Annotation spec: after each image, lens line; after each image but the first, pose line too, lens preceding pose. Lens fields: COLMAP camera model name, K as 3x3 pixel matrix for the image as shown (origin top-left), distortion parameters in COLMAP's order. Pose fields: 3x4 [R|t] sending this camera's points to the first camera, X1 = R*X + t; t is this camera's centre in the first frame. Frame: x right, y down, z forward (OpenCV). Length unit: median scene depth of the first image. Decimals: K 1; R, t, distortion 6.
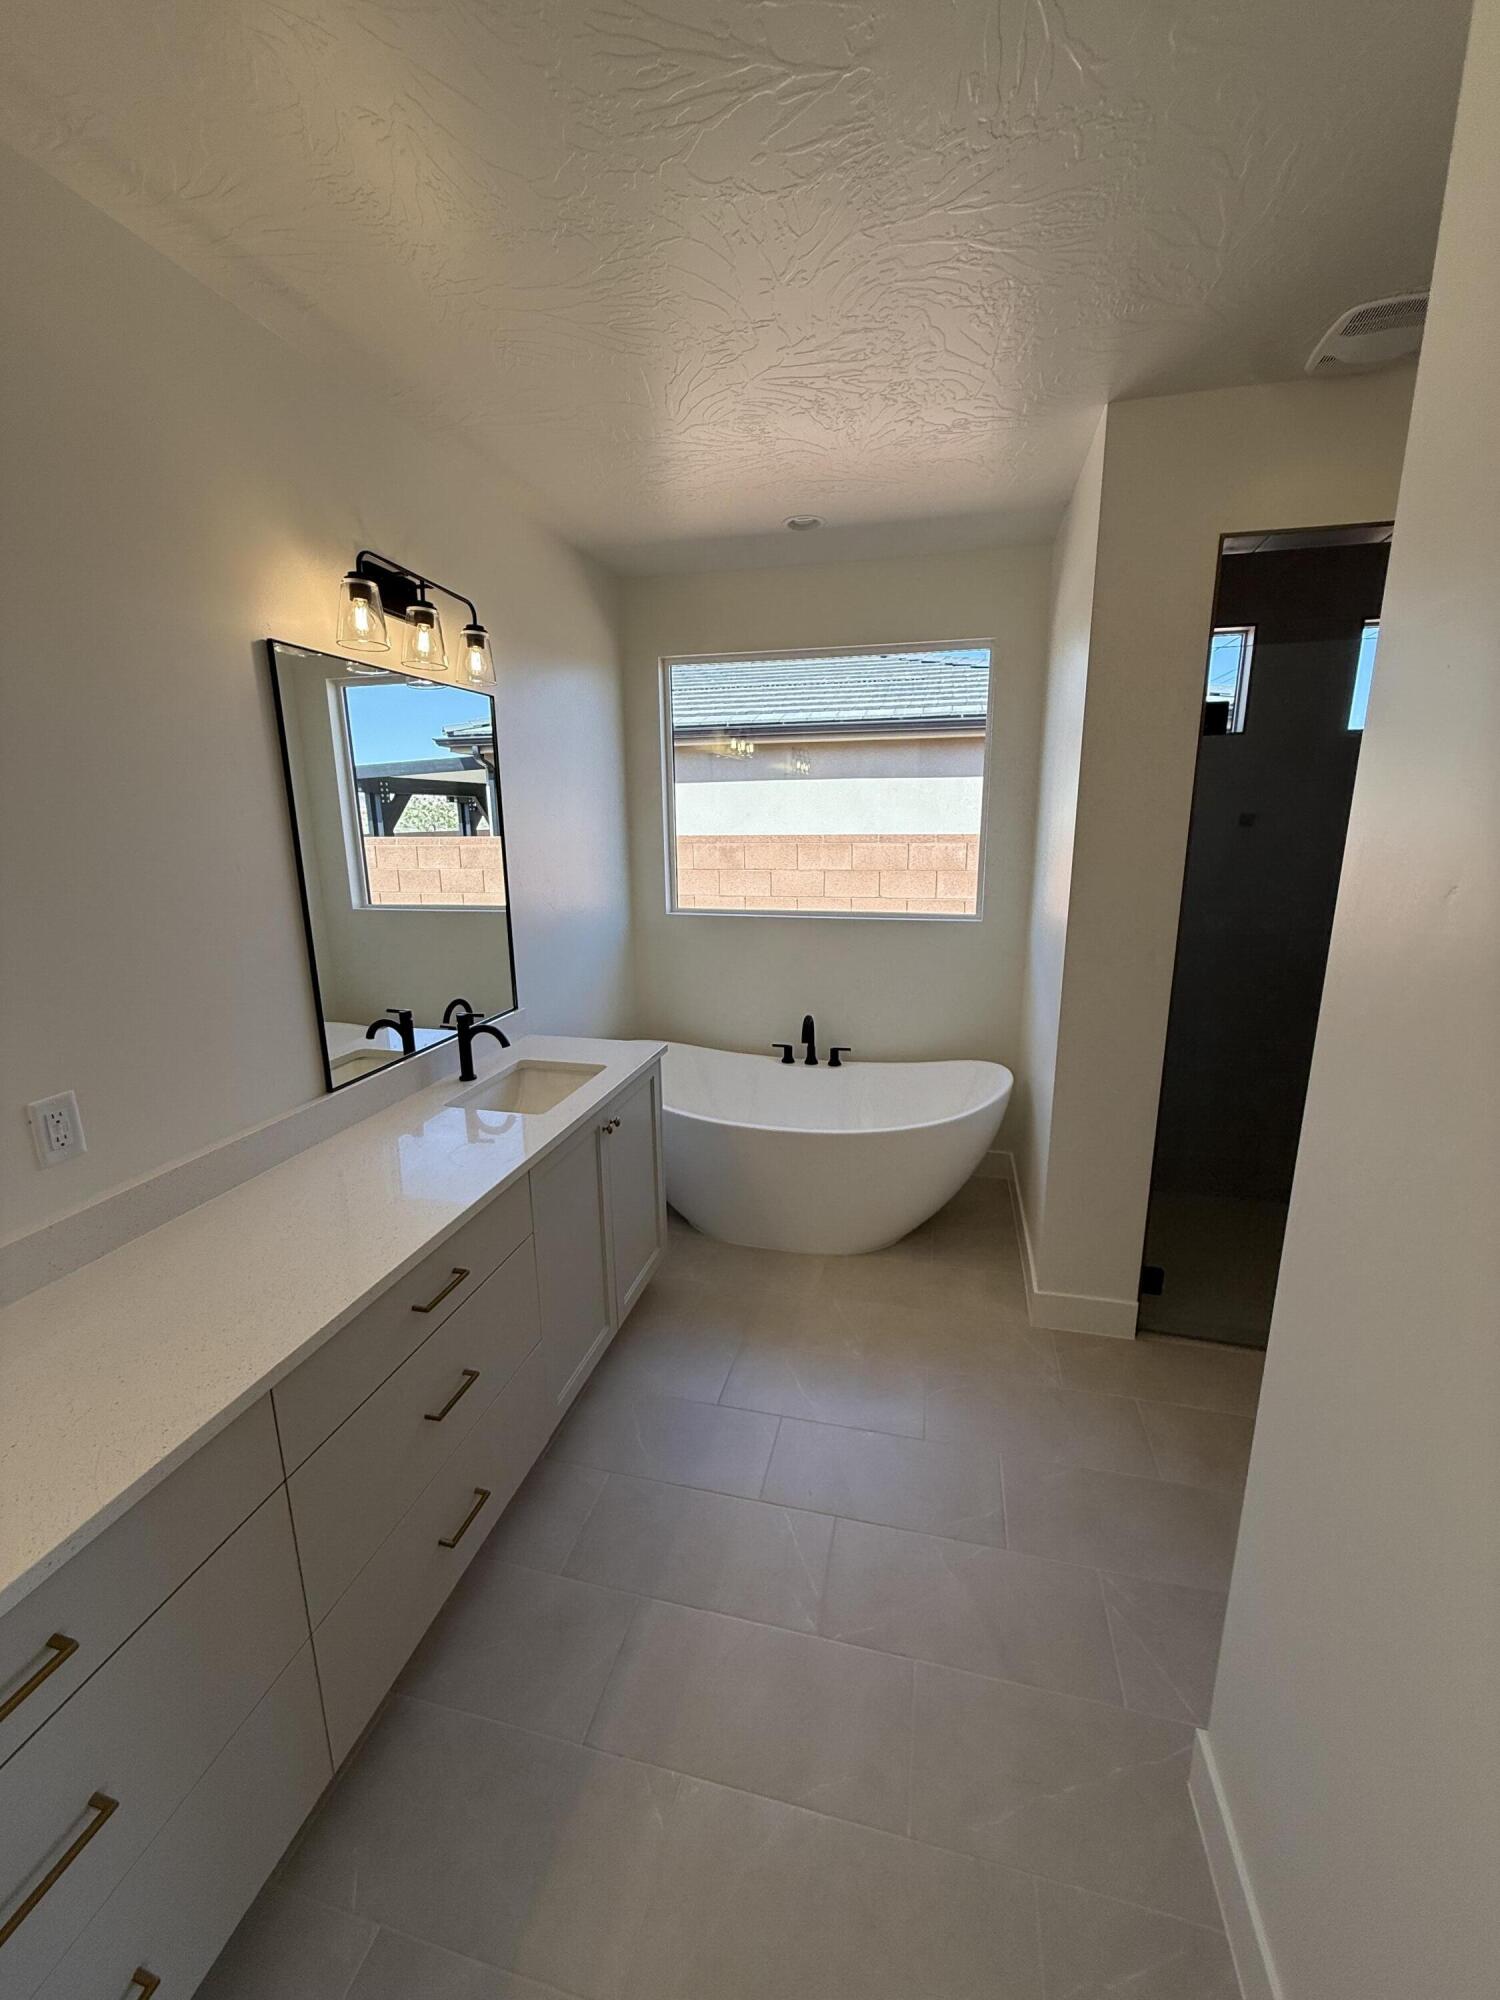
lens RADIAL K [[792.6, 0, 748.7], [0, 792.6, 995.5], [0, 0, 1]] dist [-0.000614, 0.000356]
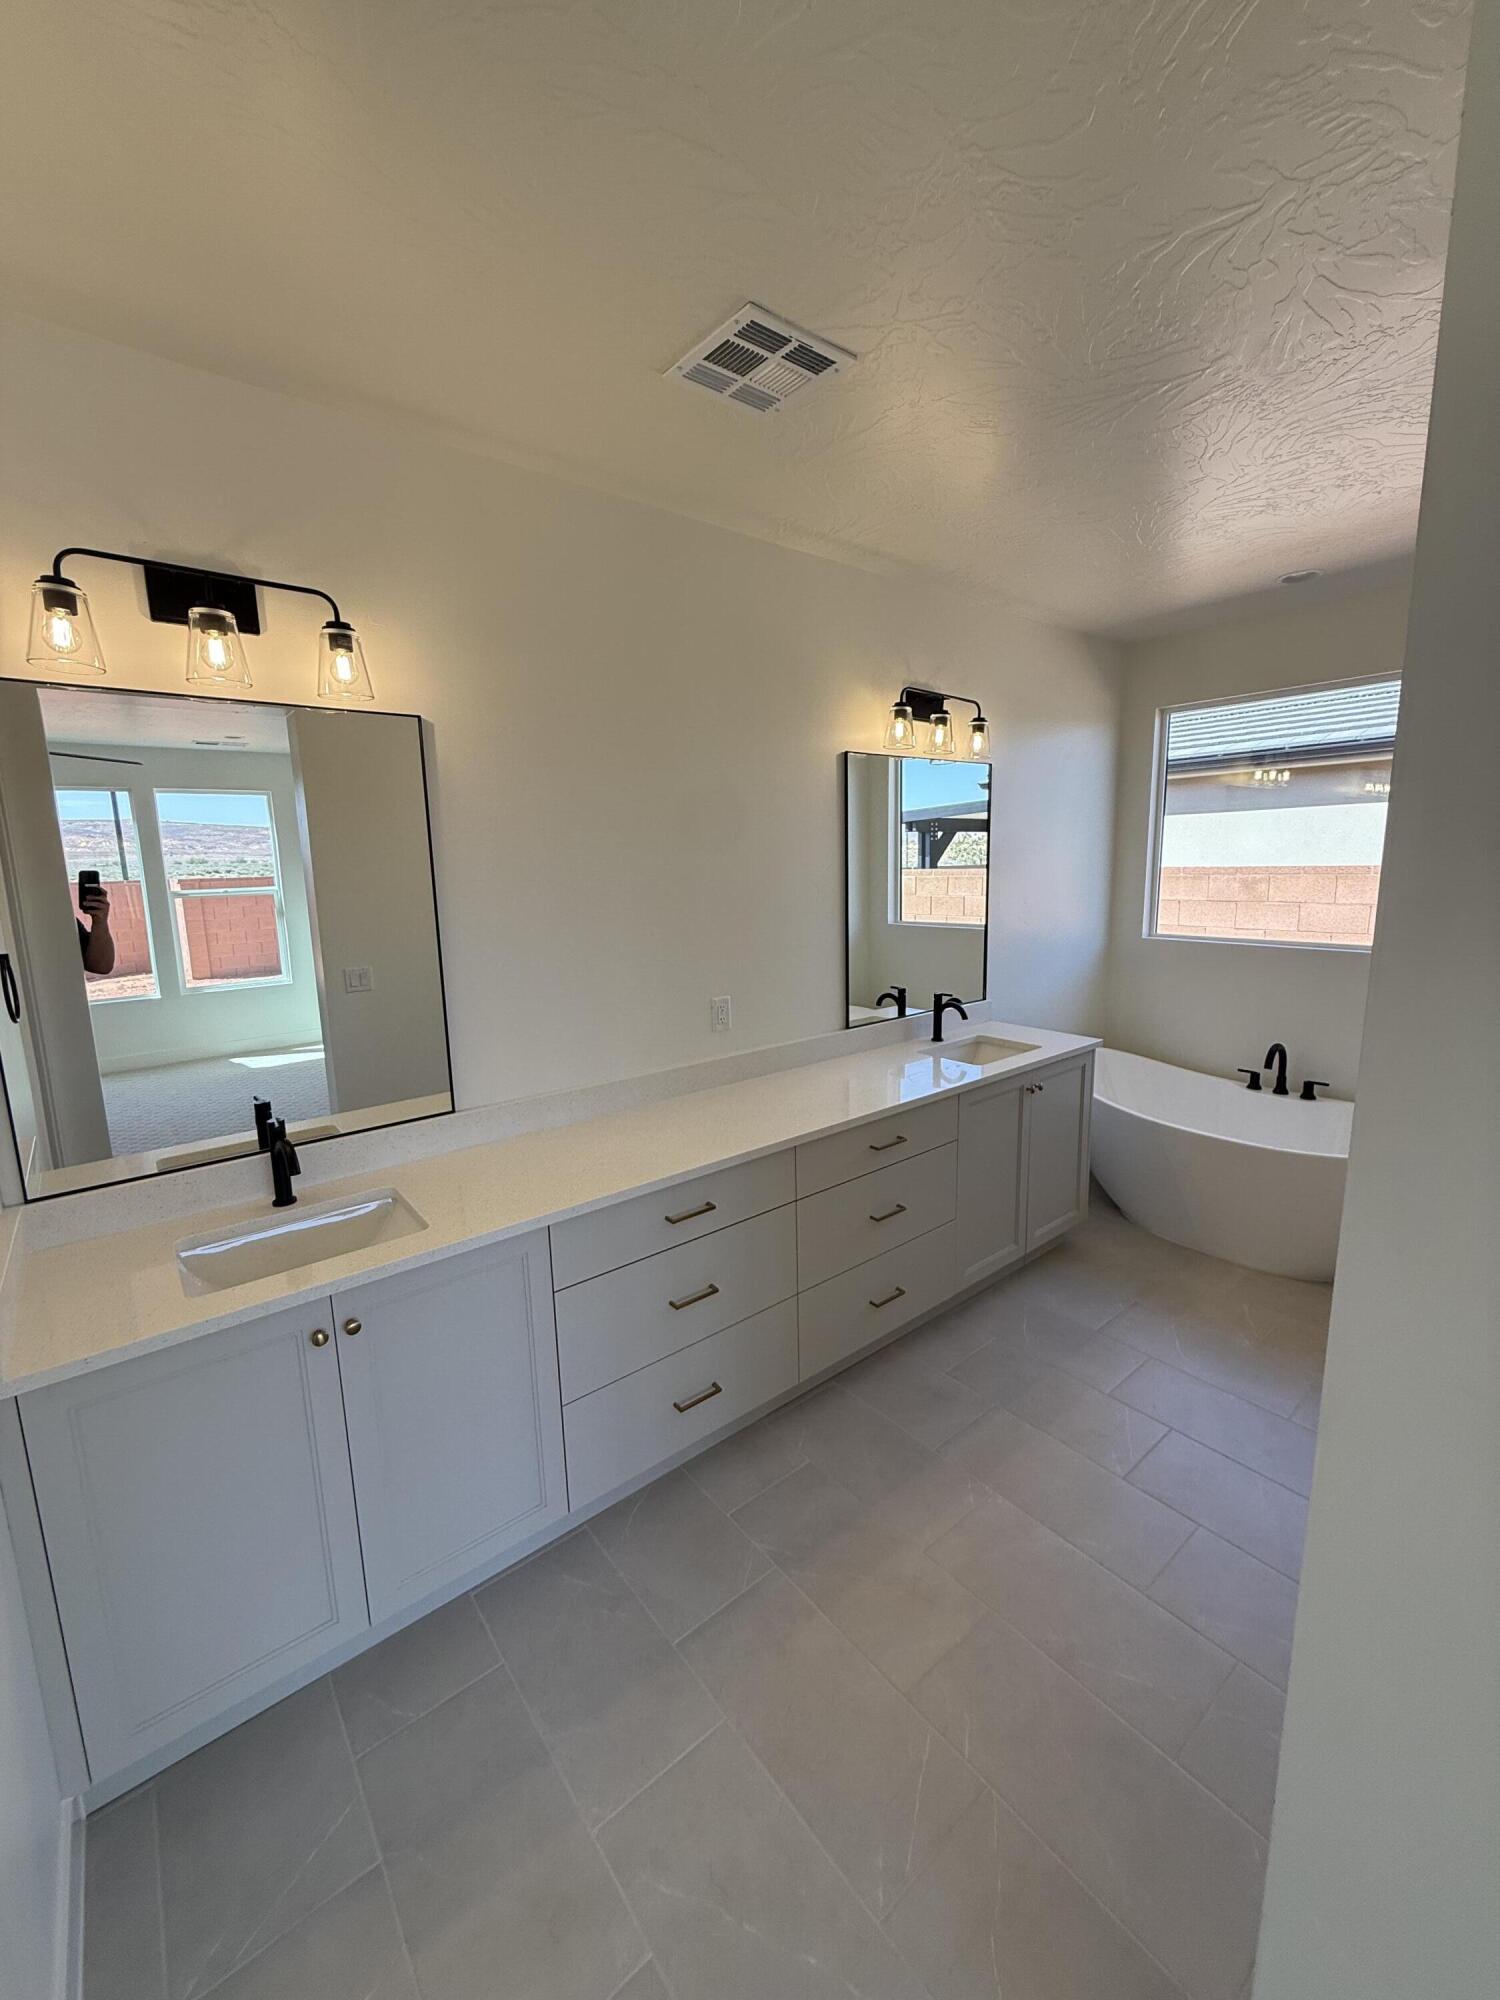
lens RADIAL K [[792.6, 0, 748.7], [0, 792.6, 995.5], [0, 0, 1]] dist [-0.000614, 0.000356]
pose [[0.791982, 0.093692, -0.603313, 0.177423], [-0.117619, 0.993059, -0.000182, 0.054099], [0.599108, 0.071105, 0.797504, -0.258513]]
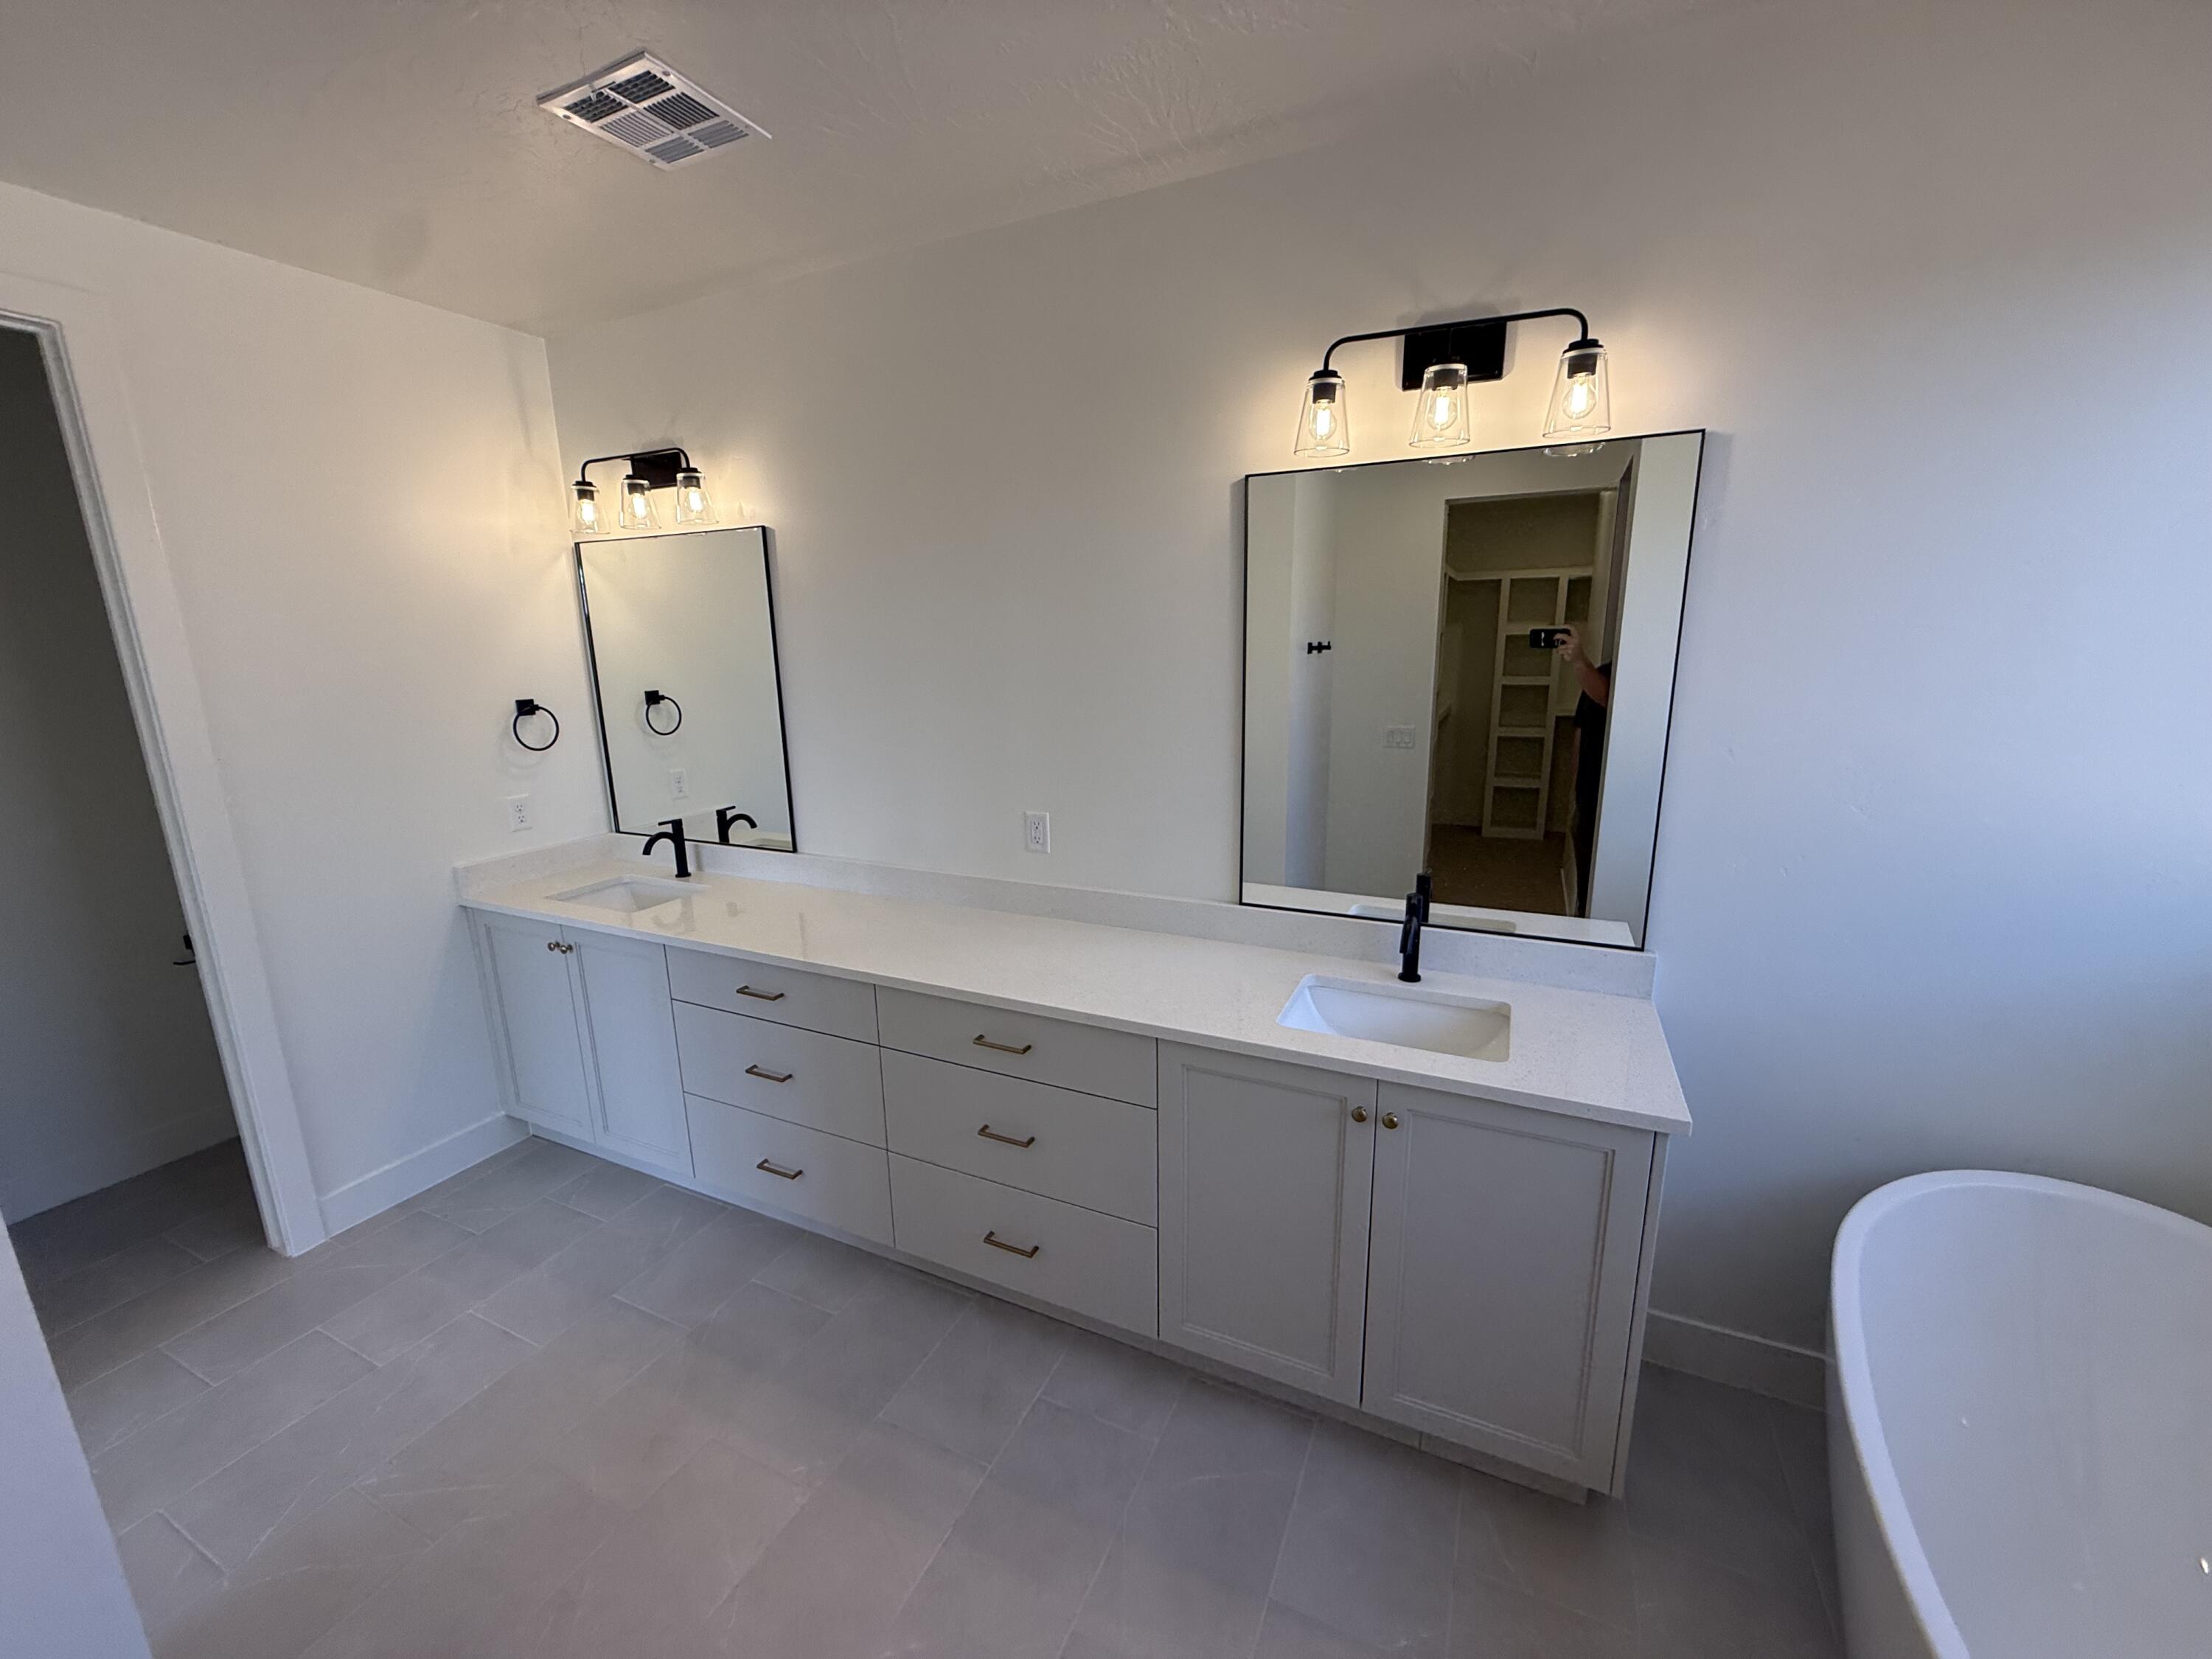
lens RADIAL K [[896.2, 0, 1105.3], [0, 896.2, 838.1], [0, 0, 1]] dist [-0.012349, 0.000124]
pose [[-0.201591, 0.221012, -0.954209, 0.414142], [-0.200395, 0.944295, 0.261052, -0.156981], [0.958751, 0.243844, -0.146072, 0.664002]]
